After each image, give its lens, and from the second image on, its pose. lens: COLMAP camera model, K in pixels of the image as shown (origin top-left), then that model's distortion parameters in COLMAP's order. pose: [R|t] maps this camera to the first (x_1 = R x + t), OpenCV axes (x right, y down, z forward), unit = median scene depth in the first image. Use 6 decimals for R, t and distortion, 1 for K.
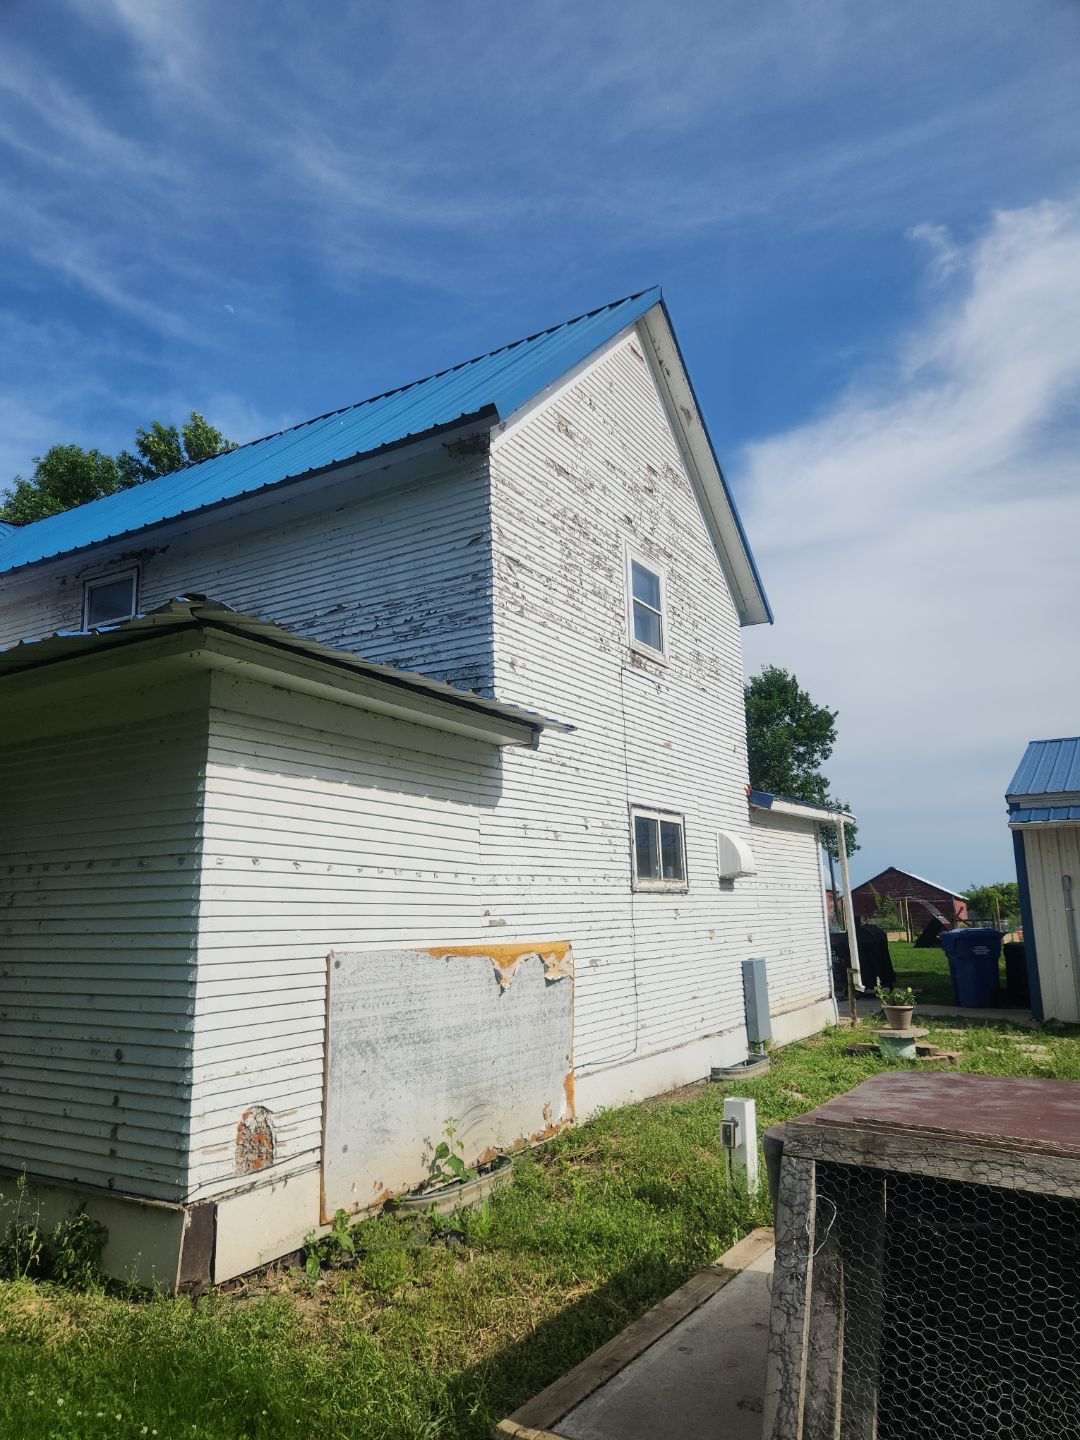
lens RADIAL K [[941.3, 0, 542.5], [0, 941.3, 749.3], [0, 0, 1]] dist [0.075494, -0.040001]
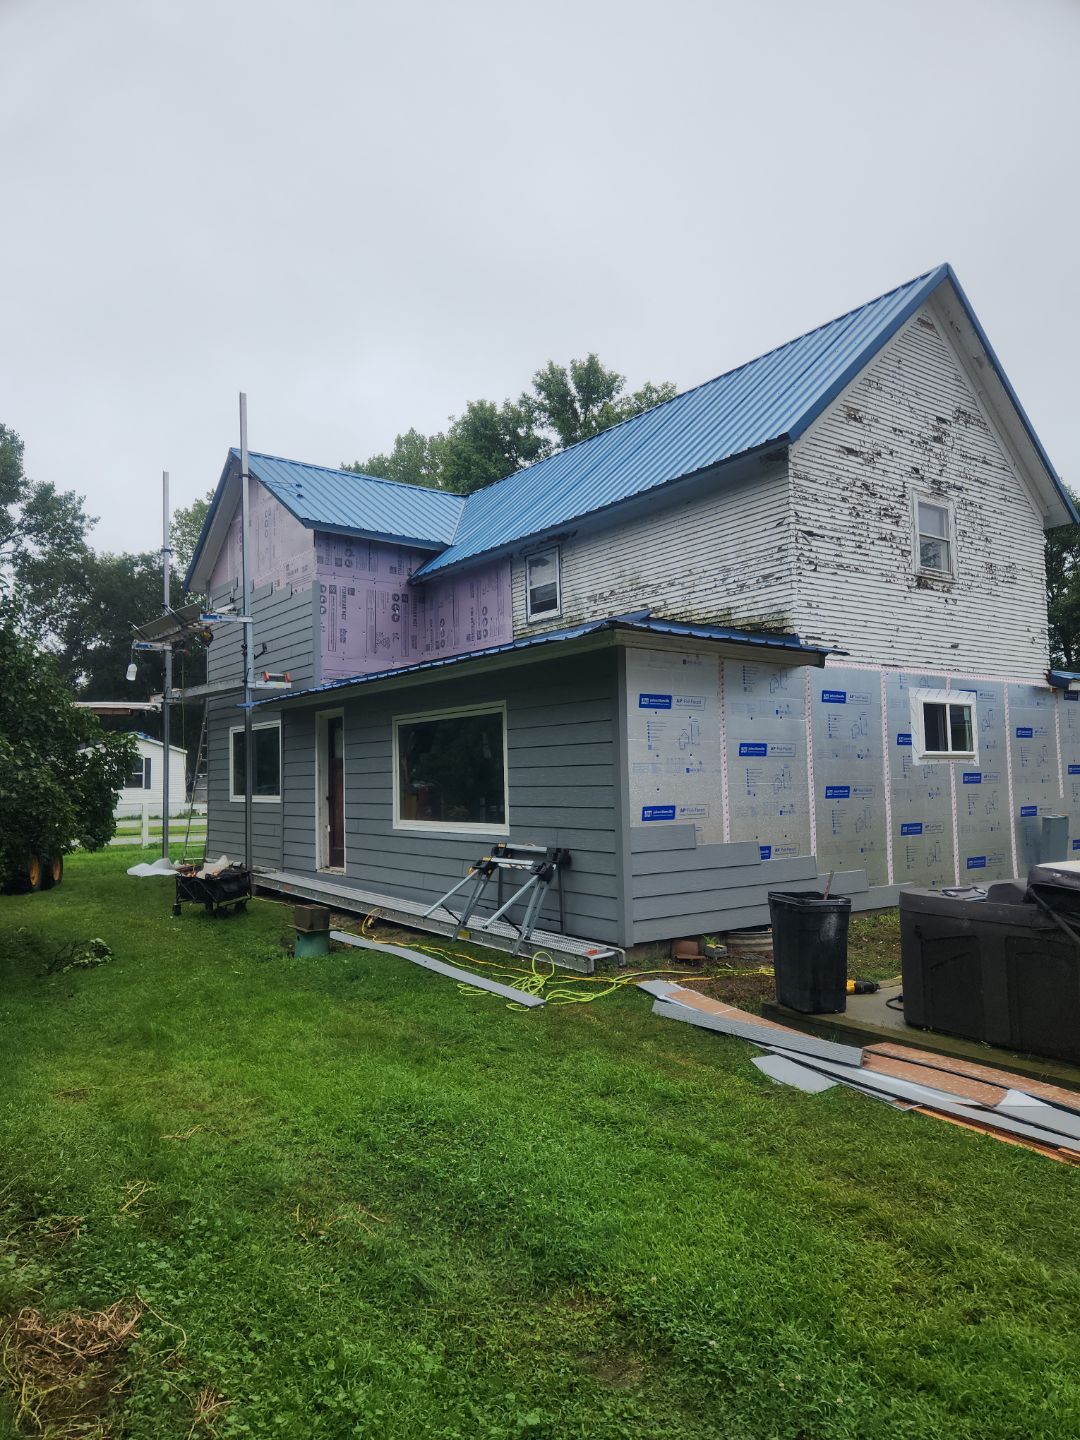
lens RADIAL K [[985.5, 0, 551.1], [0, 985.5, 744.7], [0, 0, 1]] dist [0.087399, -0.000448]
pose [[0.924949, -0.015878, -0.379759, 0.157371], [0.067112, 0.990252, 0.122056, -0.083730], [0.374119, -0.138382, 0.916998, -0.504199]]
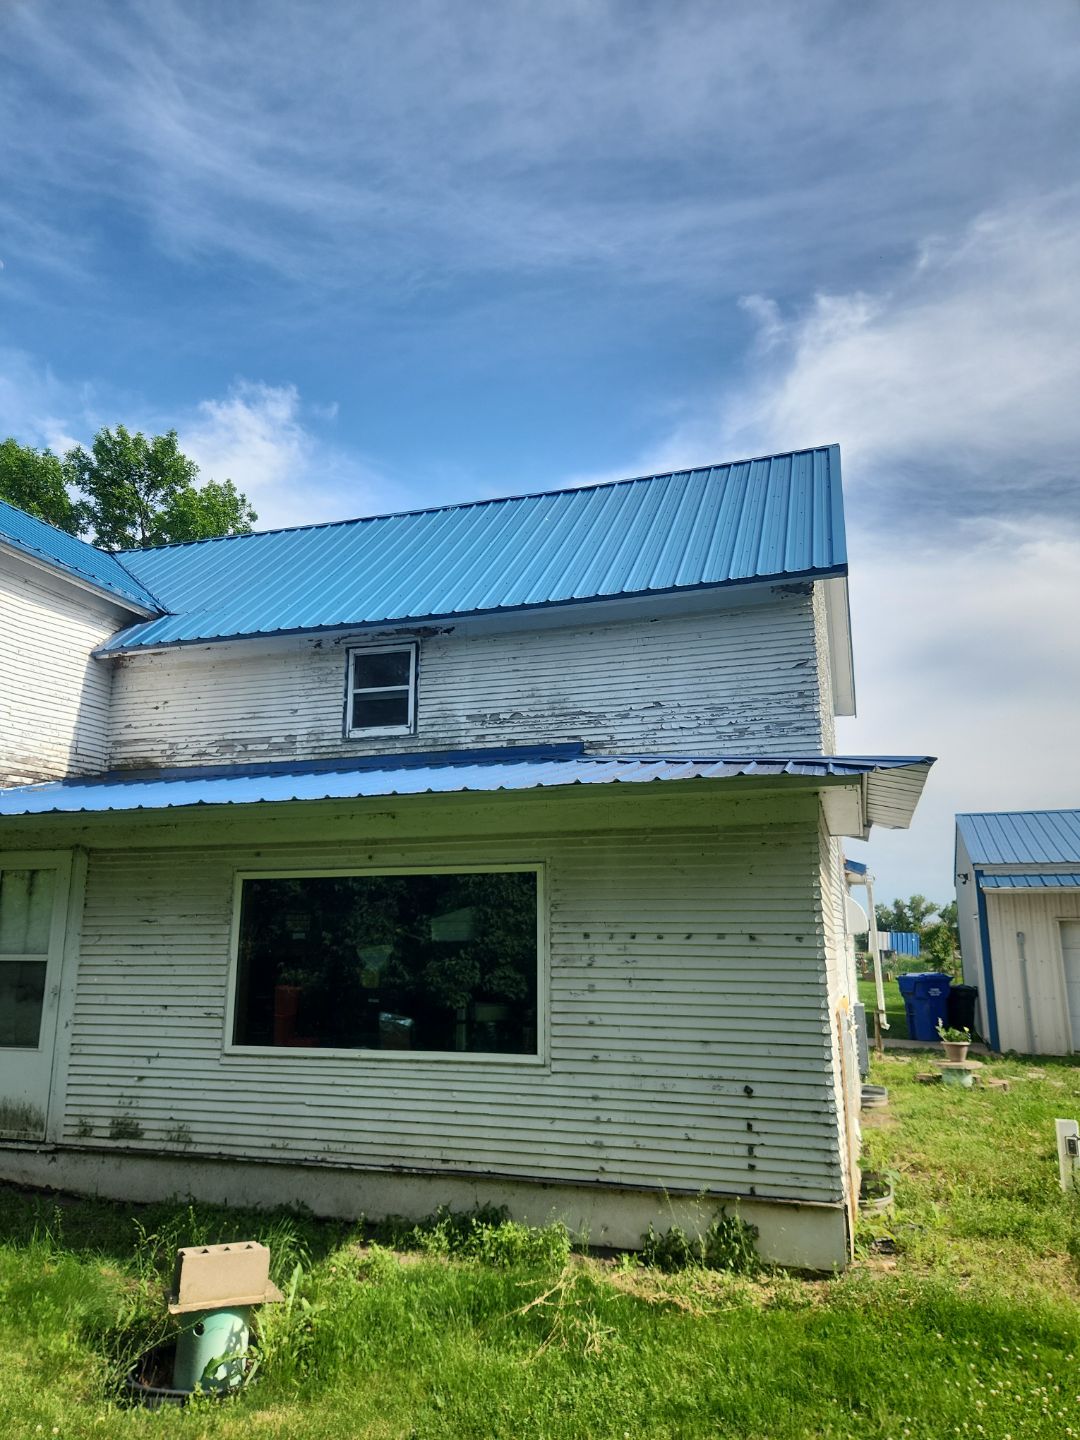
lens RADIAL K [[985.5, 0, 551.1], [0, 985.5, 744.7], [0, 0, 1]] dist [0.087399, -0.000448]
pose [[0.969677, 0.058521, 0.237279, -0.609320], [-0.053006, 0.998157, -0.029562, -0.055131], [-0.238572, 0.016089, 0.970992, -0.150828]]
